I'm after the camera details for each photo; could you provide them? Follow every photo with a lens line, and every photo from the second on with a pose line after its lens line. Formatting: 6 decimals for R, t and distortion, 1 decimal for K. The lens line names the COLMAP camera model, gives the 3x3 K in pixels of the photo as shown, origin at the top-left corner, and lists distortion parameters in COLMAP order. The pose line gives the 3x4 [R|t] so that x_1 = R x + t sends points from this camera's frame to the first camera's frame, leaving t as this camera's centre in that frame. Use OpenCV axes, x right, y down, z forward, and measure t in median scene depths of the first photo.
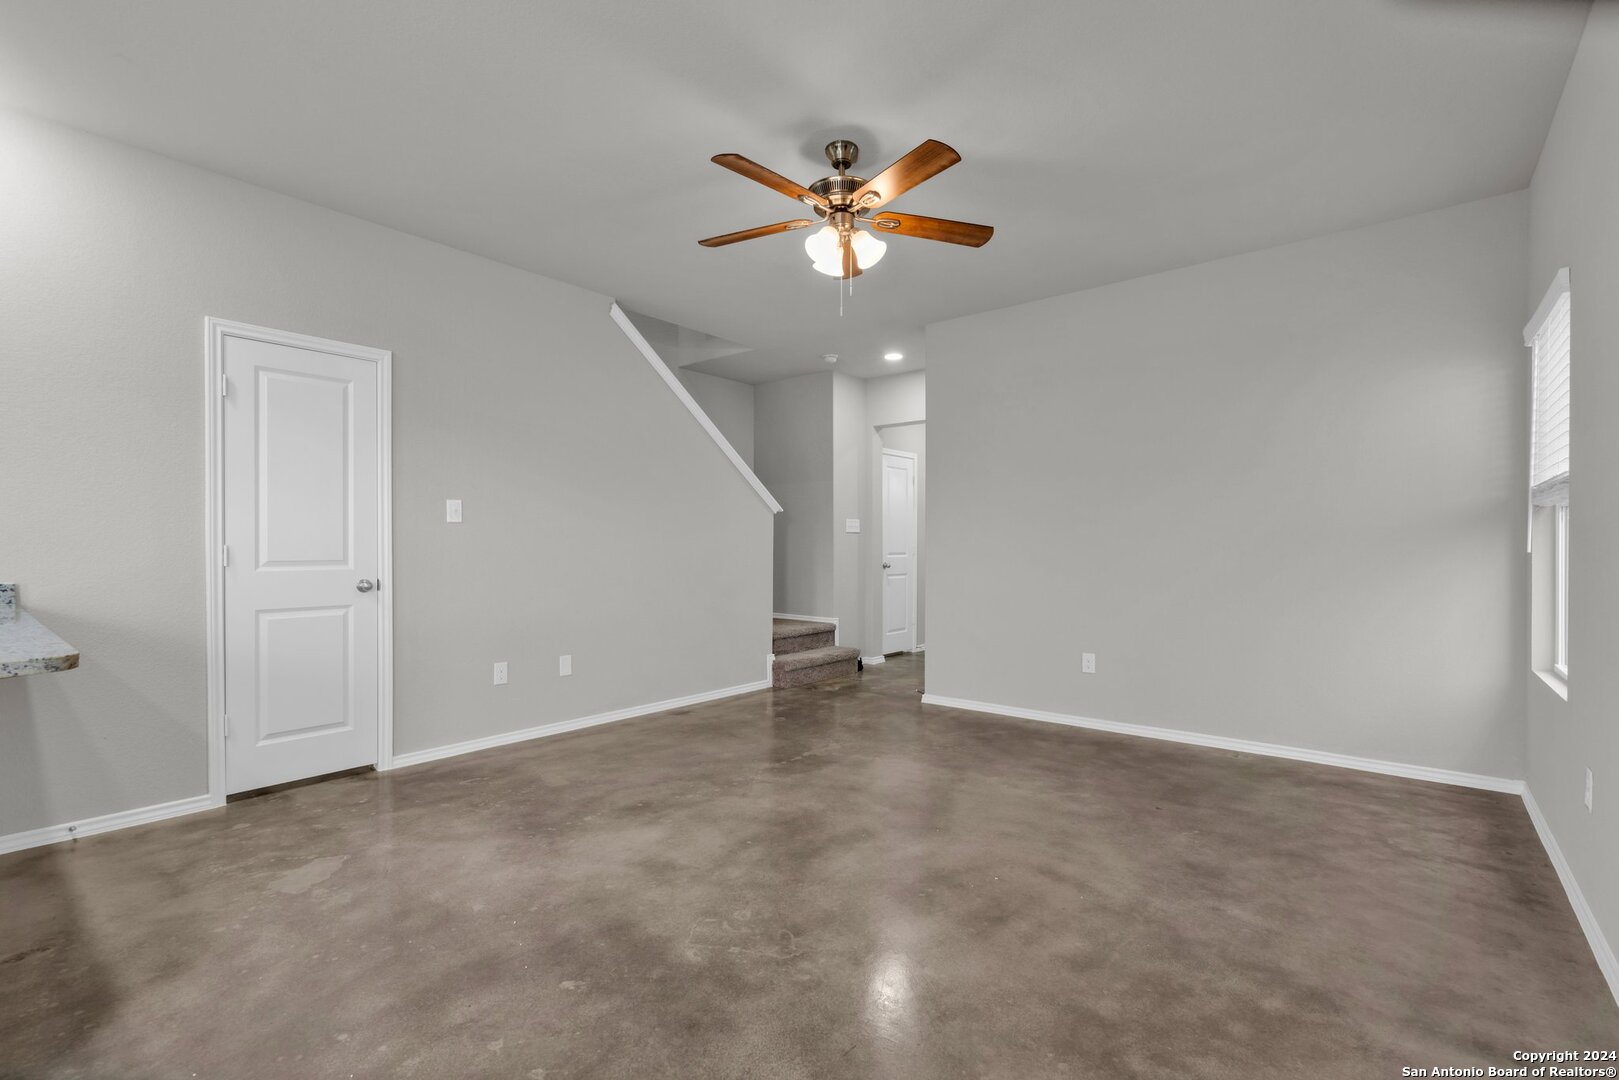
lens RADIAL K [[730.9, 0, 804.9], [0, 730.9, 551.2], [0, 0, 1]] dist [-0.003561, 0.000099]
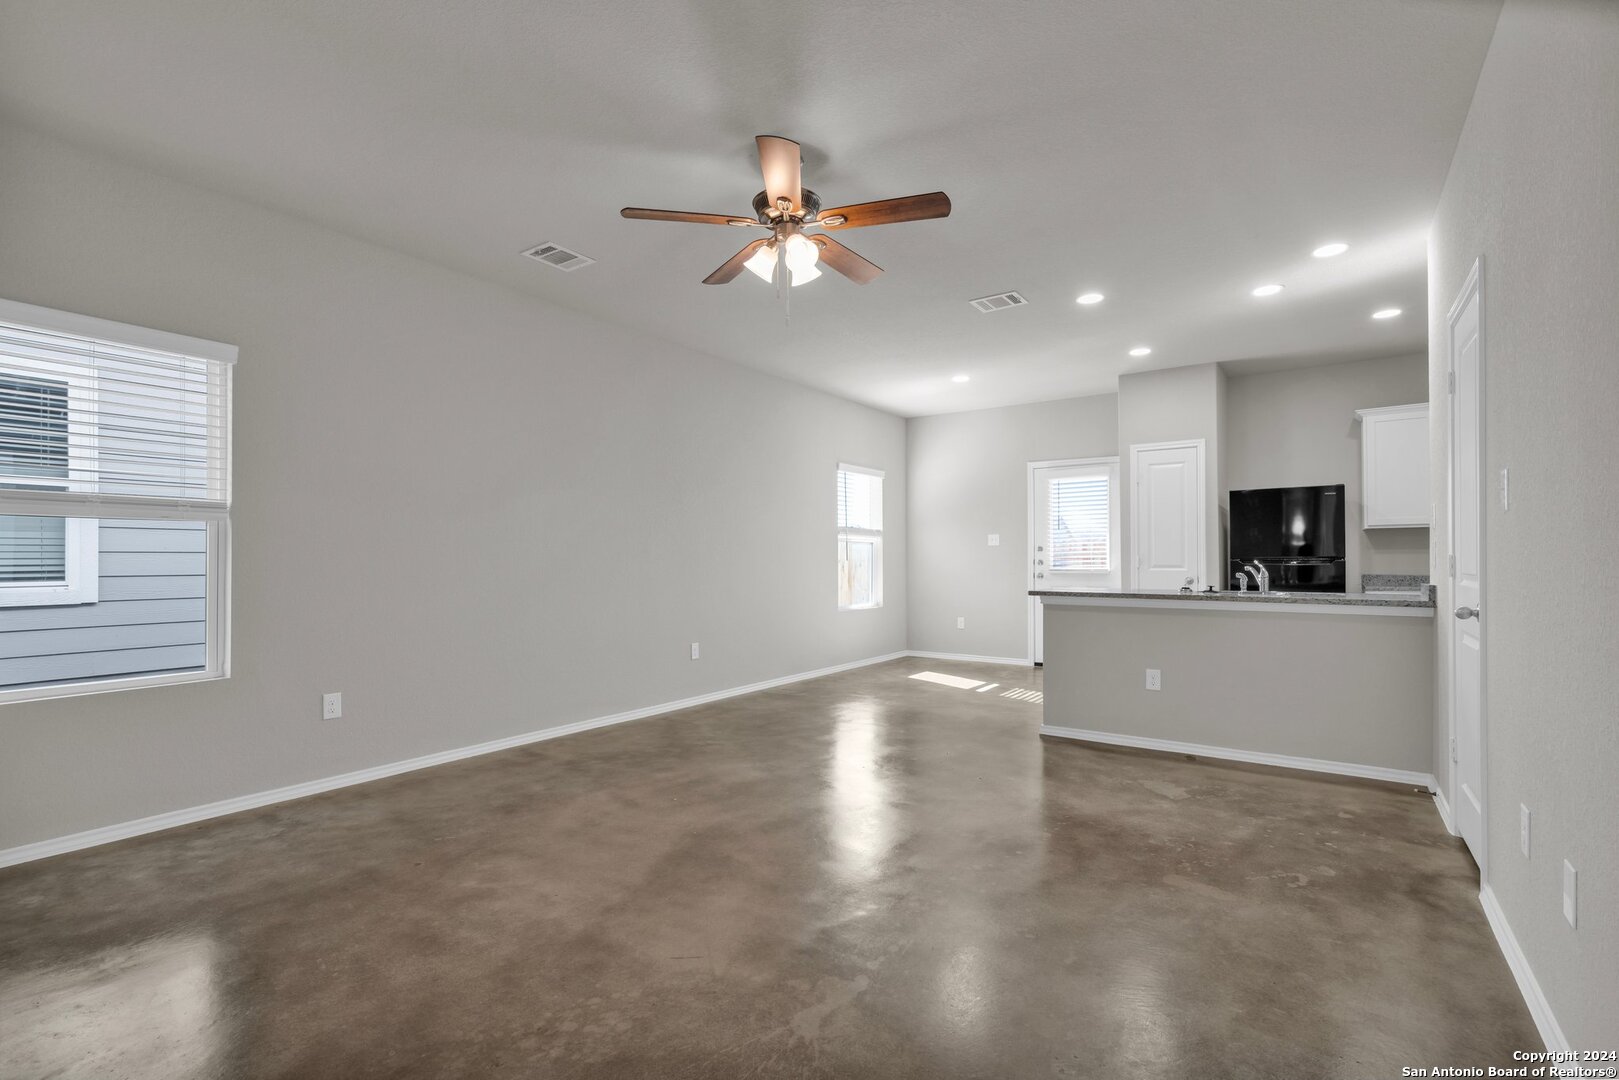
lens RADIAL K [[730.9, 0, 804.9], [0, 730.9, 551.2], [0, 0, 1]] dist [-0.003561, 0.000099]
pose [[-0.997164, 0.000812, -0.075249, 0.097566], [0.000994, 0.999997, -0.002383, -0.011314], [0.075247, -0.002451, -0.997162, 1.905593]]
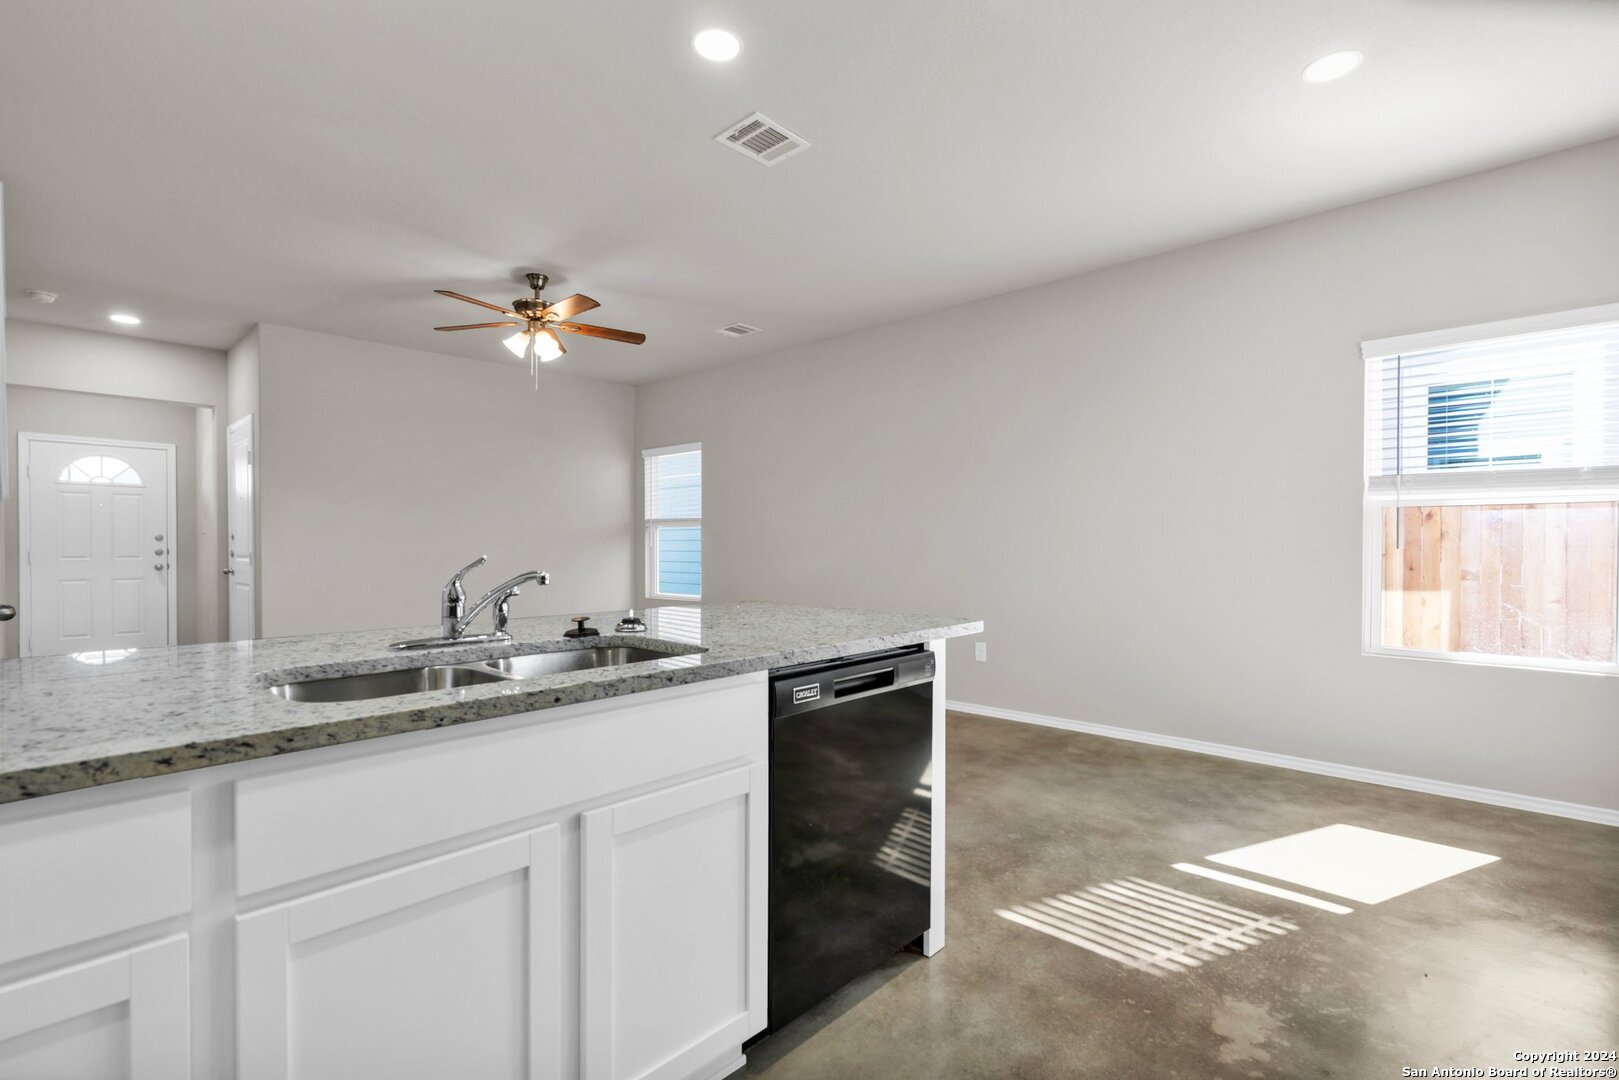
lens RADIAL K [[737.0, 0, 824.2], [0, 737.0, 548.9], [0, 0, 1]] dist [0.000639, 0.000477]
pose [[0.036517, -0.007835, 0.999302, -1.353483], [0.010285, 0.999919, 0.007464, -0.003390], [-0.999280, 0.010005, 0.036594, 0.343978]]
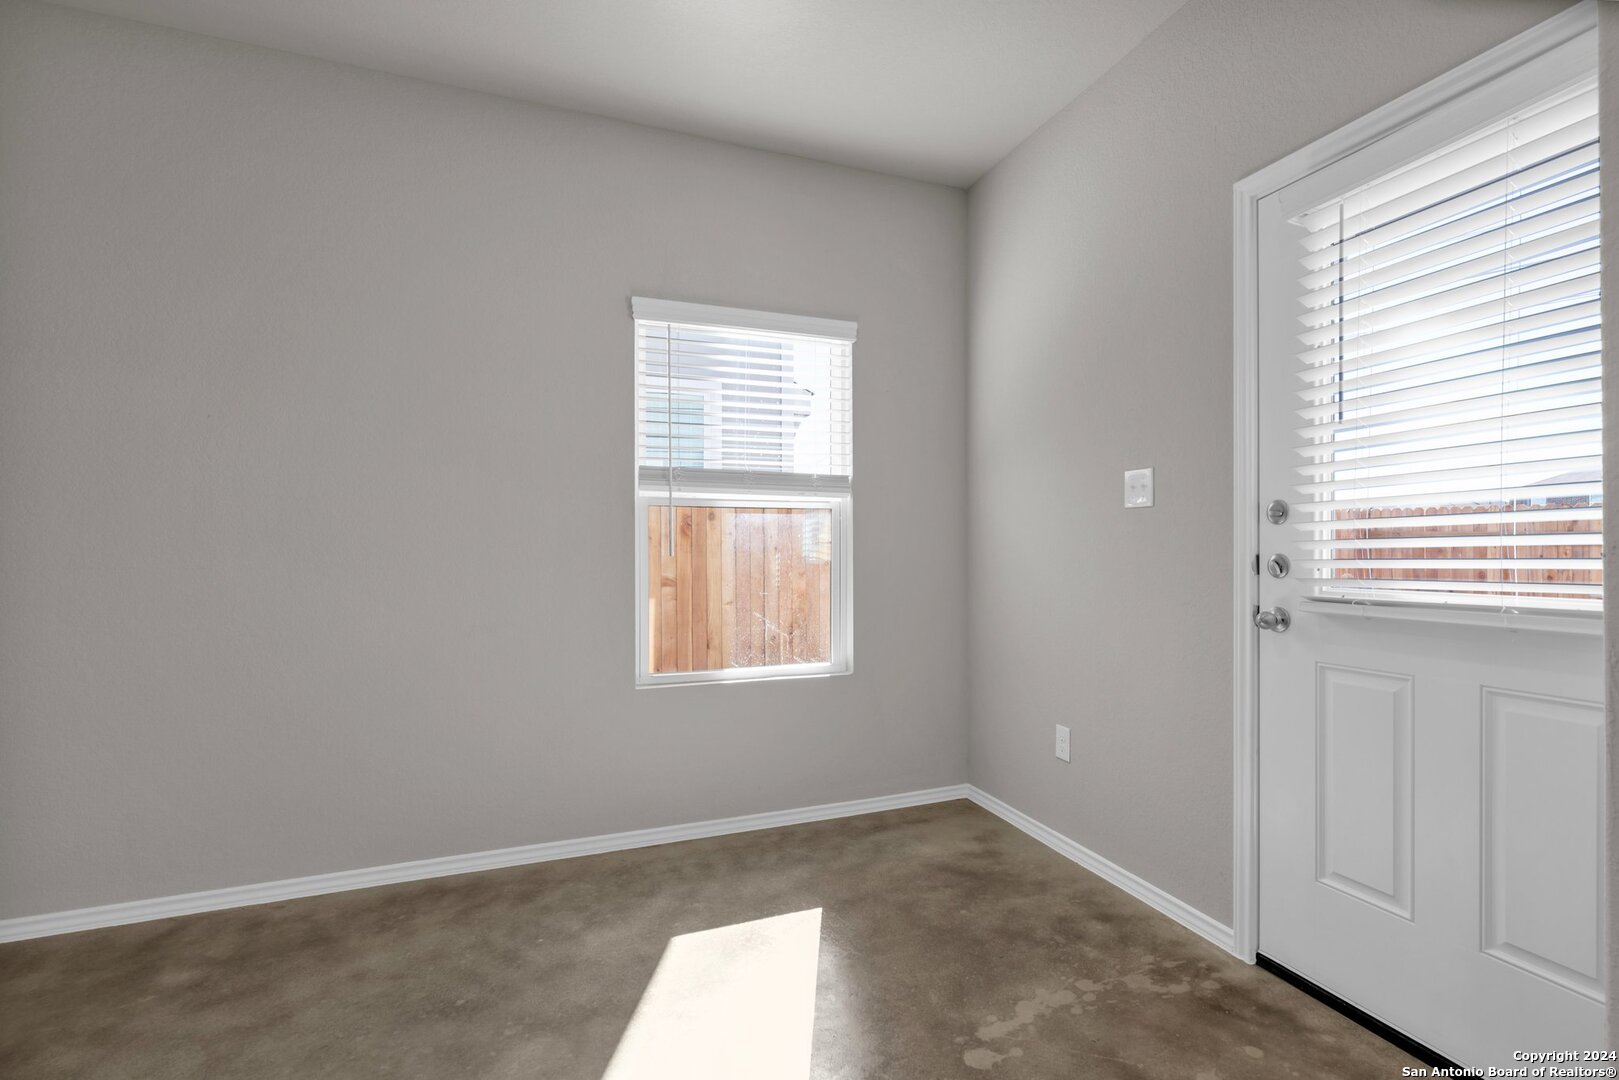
lens RADIAL K [[749.4, 0, 846.5], [0, 749.4, 551.2], [0, 0, 1]] dist [0.000874, 0.000762]
pose [[-0.880167, 0.001639, 0.474661, -0.855467], [0.009198, 0.999865, 0.013603, -0.003126], [-0.474575, 0.016338, -0.880063, 0.246008]]
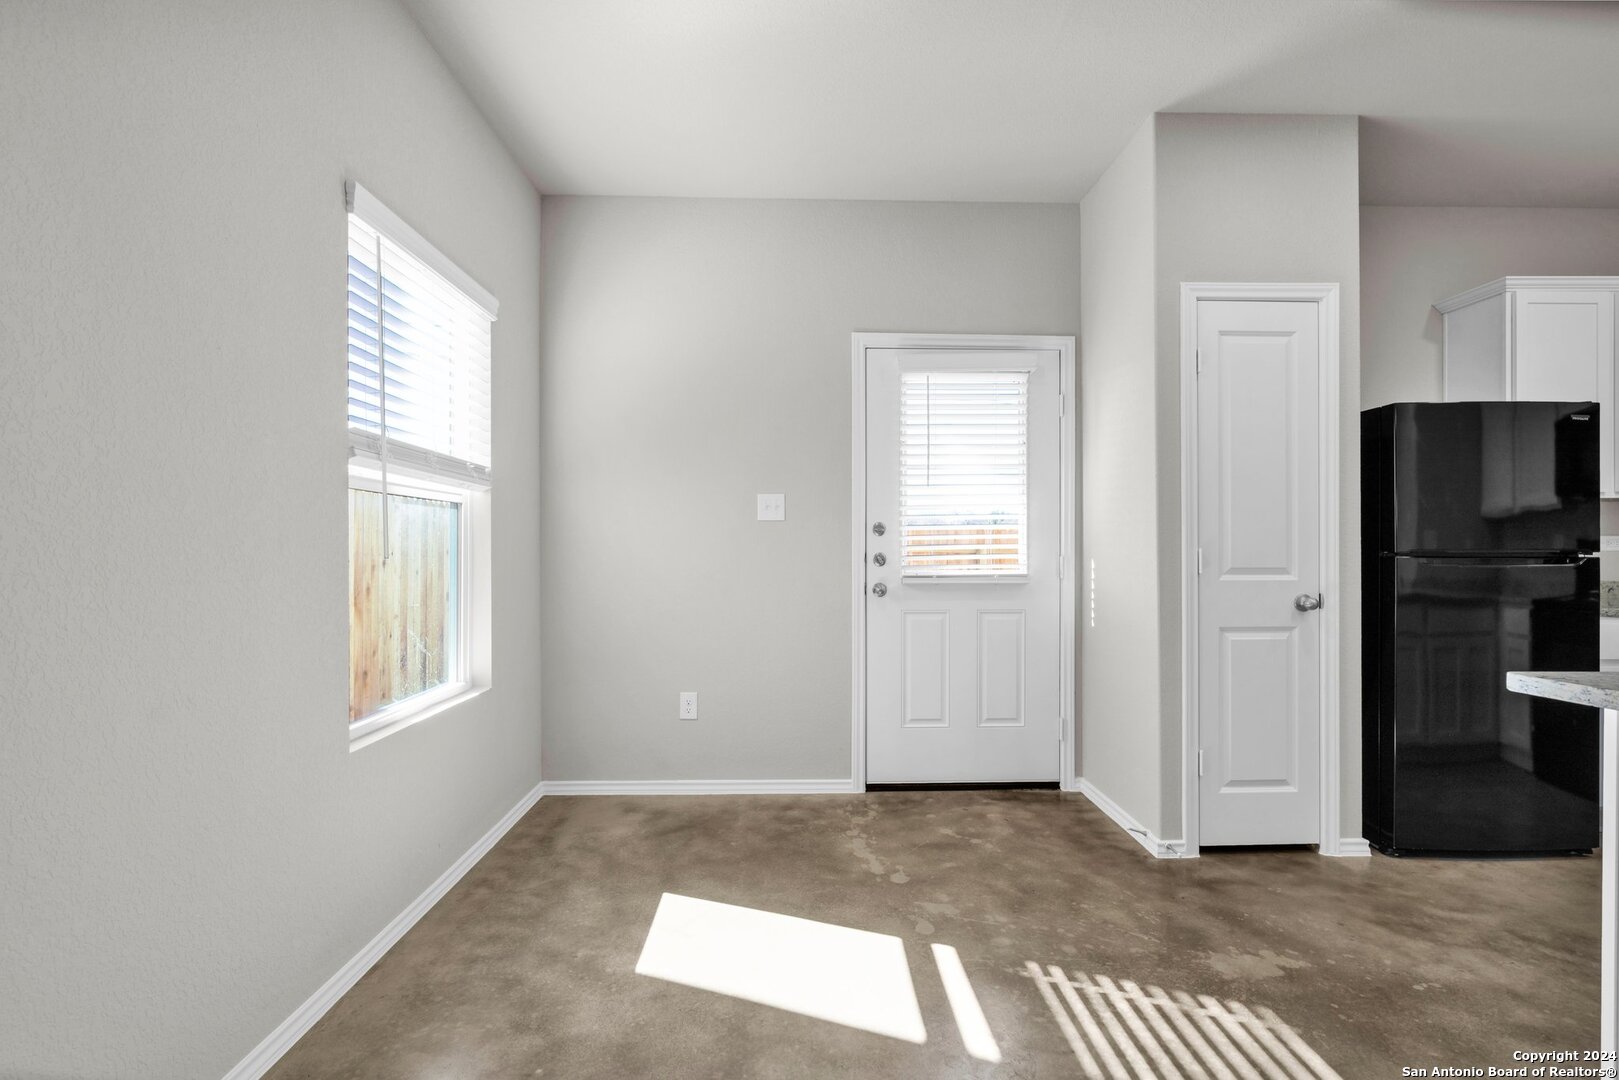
lens RADIAL K [[736.4, 0, 811.1], [0, 736.4, 550.3], [0, 0, 1]] dist [-0.004123, 0.000728]
pose [[-0.751525, 0.000498, -0.659705, -0.070907], [-0.007801, 0.999923, 0.009642, -0.002332], [0.659659, 0.012392, -0.751463, 0.277543]]
